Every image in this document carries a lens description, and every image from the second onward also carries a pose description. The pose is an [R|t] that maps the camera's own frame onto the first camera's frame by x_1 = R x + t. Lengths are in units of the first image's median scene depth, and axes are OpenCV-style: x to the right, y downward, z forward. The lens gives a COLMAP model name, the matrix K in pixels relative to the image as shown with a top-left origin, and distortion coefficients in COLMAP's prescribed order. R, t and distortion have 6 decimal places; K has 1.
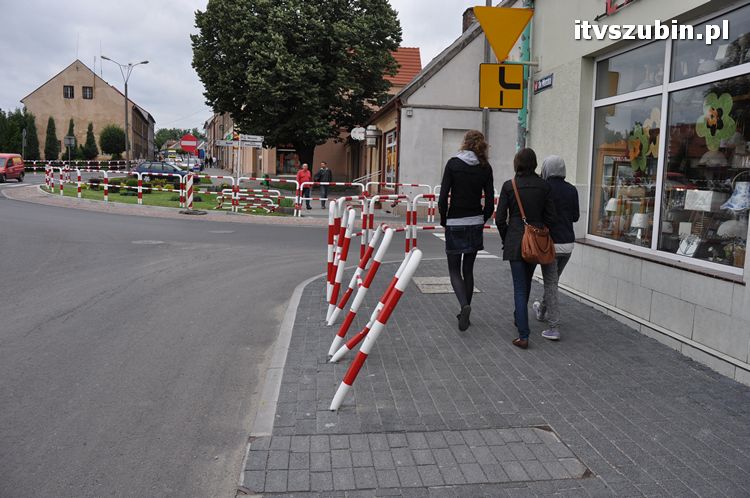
lens RADIAL K [[602.1, 0, 375.0], [0, 602.1, 249.0], [0, 0, 1]] dist [-0.178818, 0.197282]
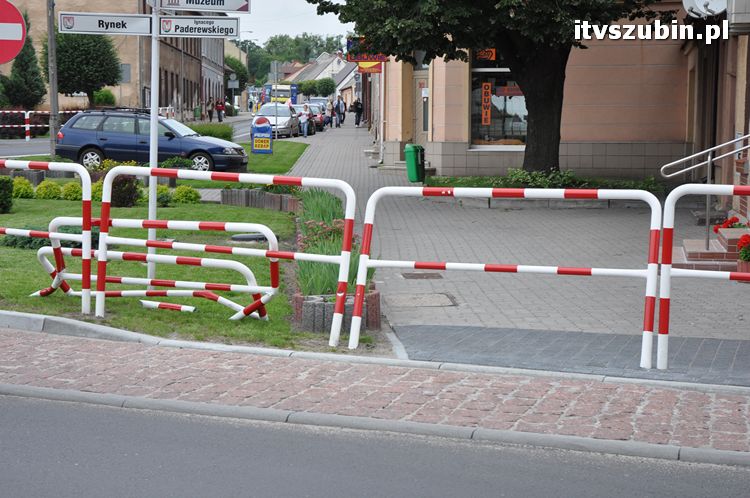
lens RADIAL K [[1204.8, 0, 375.0], [0, 1204.8, 249.0], [0, 0, 1]] dist [0.186843, 0.009822]
pose [[0.942767, 0.012197, -0.333230, 0.027587], [-0.022581, 0.999372, -0.027306, -0.076622], [0.332688, 0.033268, 0.942450, 0.579519]]
